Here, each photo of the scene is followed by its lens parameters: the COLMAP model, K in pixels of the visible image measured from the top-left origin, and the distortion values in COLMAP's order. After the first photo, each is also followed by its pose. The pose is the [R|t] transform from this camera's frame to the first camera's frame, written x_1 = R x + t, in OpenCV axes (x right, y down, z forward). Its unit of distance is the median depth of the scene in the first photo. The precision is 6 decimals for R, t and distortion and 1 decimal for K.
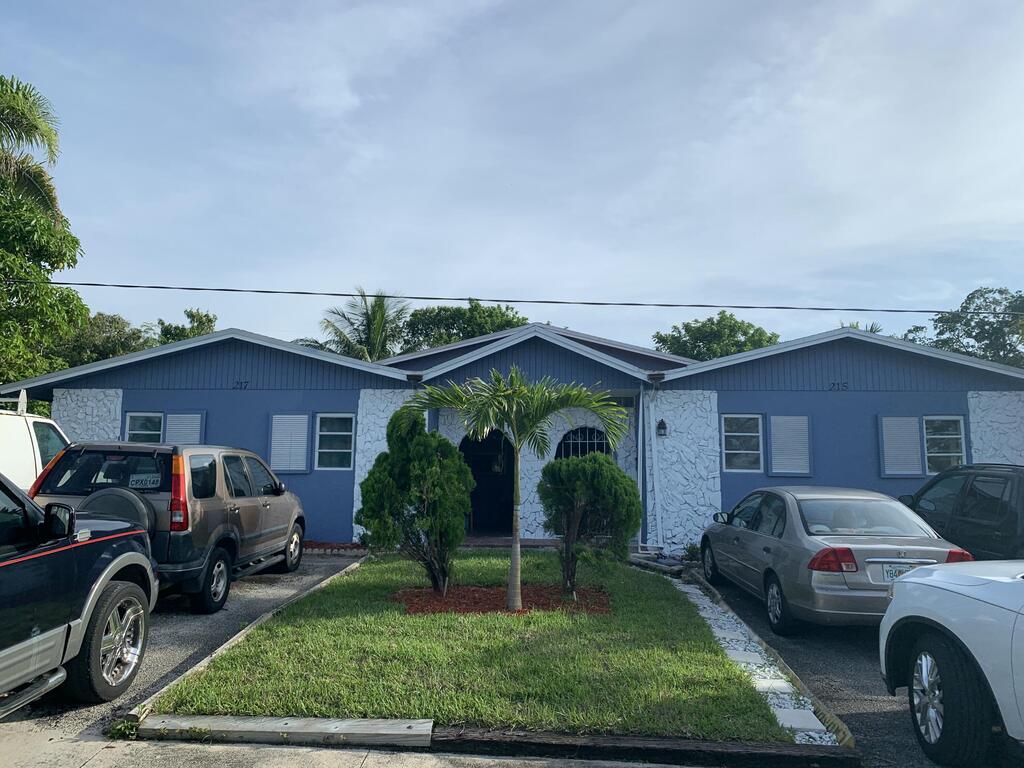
lens RADIAL K [[768.1, 0, 514.0], [0, 768.1, 379.9], [0, 0, 1]] dist [0.017908, -0.023884]
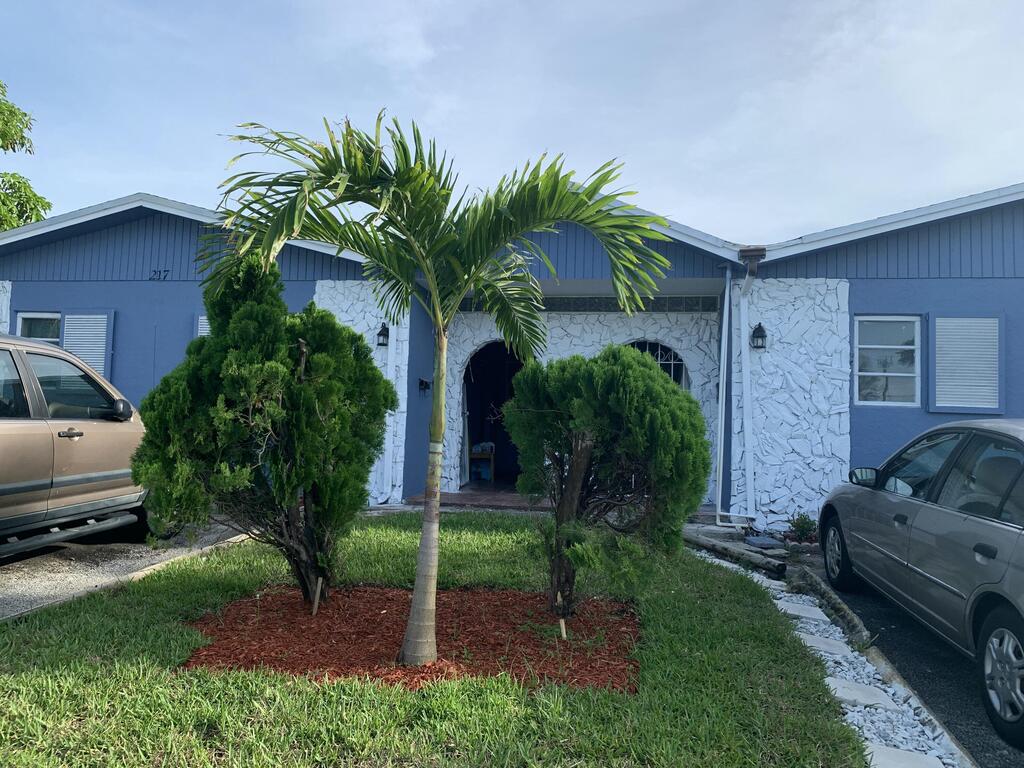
lens RADIAL K [[768.1, 0, 507.9], [0, 768.1, 385.5], [0, 0, 1]] dist [0.017908, -0.023884]
pose [[0.991768, 0.012691, -0.127417, 0.068097], [-0.003014, 0.997114, 0.075857, 0.057619], [0.128012, -0.074849, 0.988944, 0.338476]]
